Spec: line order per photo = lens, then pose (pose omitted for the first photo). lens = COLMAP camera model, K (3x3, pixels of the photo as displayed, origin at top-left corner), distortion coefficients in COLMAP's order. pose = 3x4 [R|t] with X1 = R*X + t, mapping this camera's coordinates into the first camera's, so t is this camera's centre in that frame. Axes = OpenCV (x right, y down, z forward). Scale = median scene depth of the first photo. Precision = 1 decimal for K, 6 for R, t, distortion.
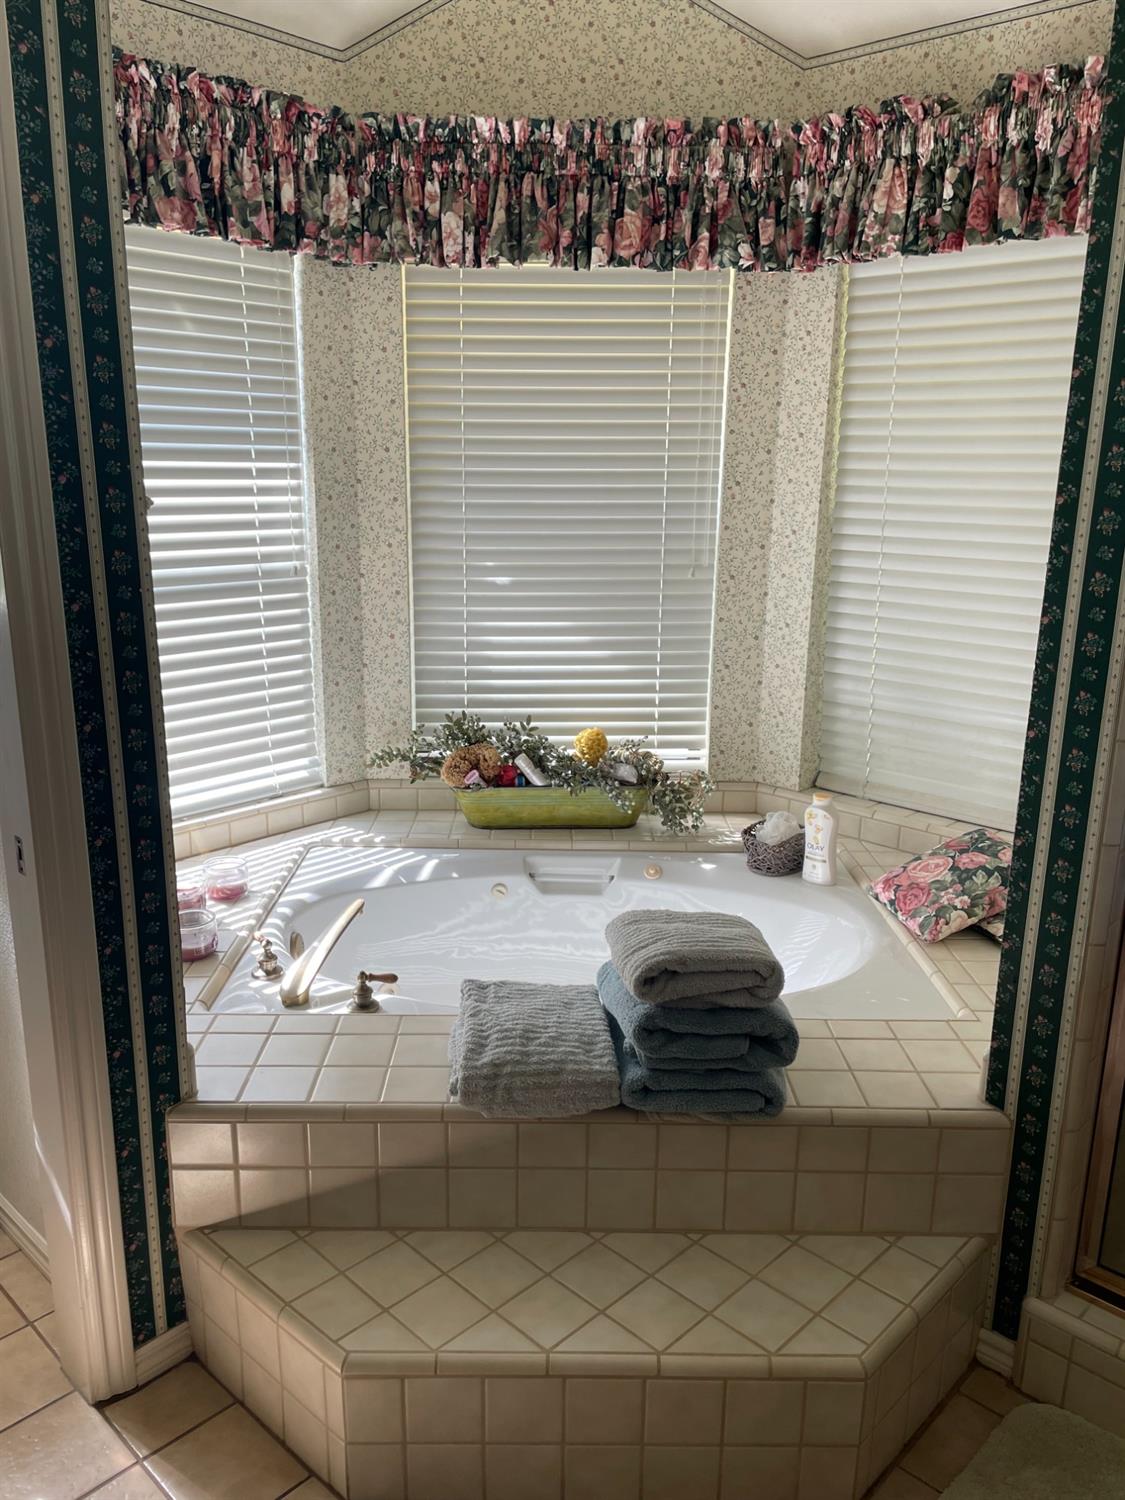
lens RADIAL K [[1136.5, 0, 553.3], [0, 1136.5, 763.8], [0, 0, 1]] dist [0.069584, -0.090768]
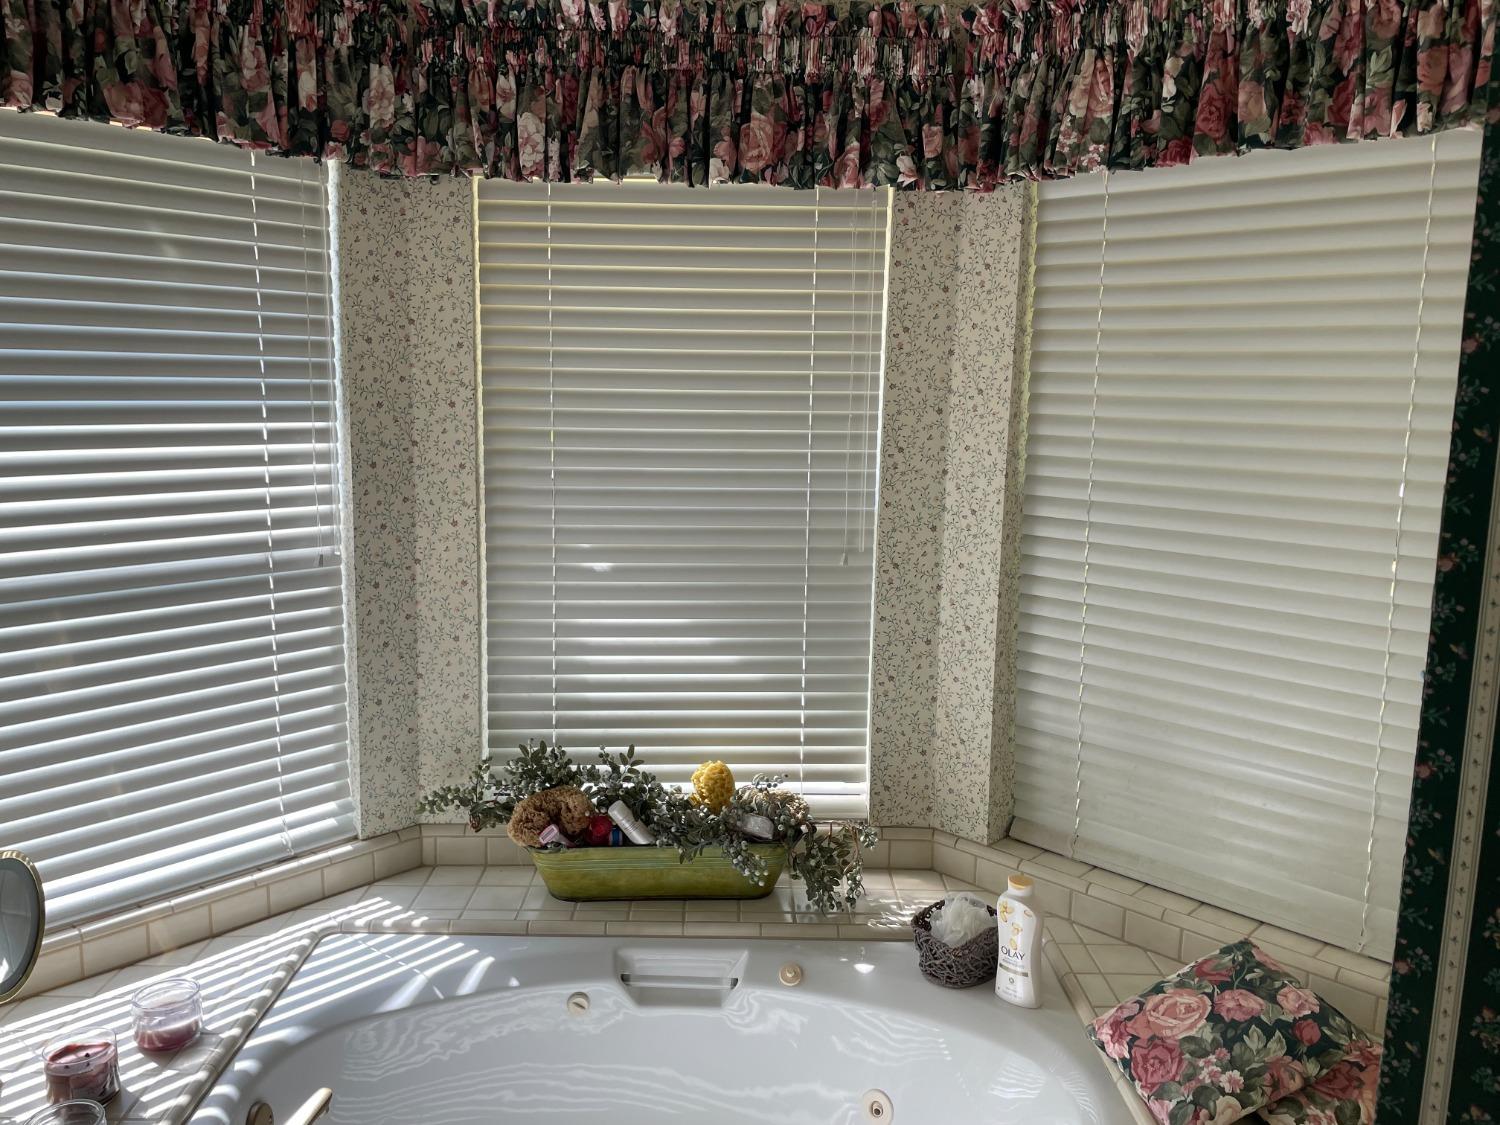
lens RADIAL K [[1136.5, 0, 747.5], [0, 1136.5, 554.1], [0, 0, 1]] dist [0.069584, -0.090768]
pose [[0.999953, 0.006462, 0.007271, 0.055503], [-0.005642, 0.994182, -0.107568, -0.097876], [-0.007924, 0.107522, 0.994171, 0.253185]]
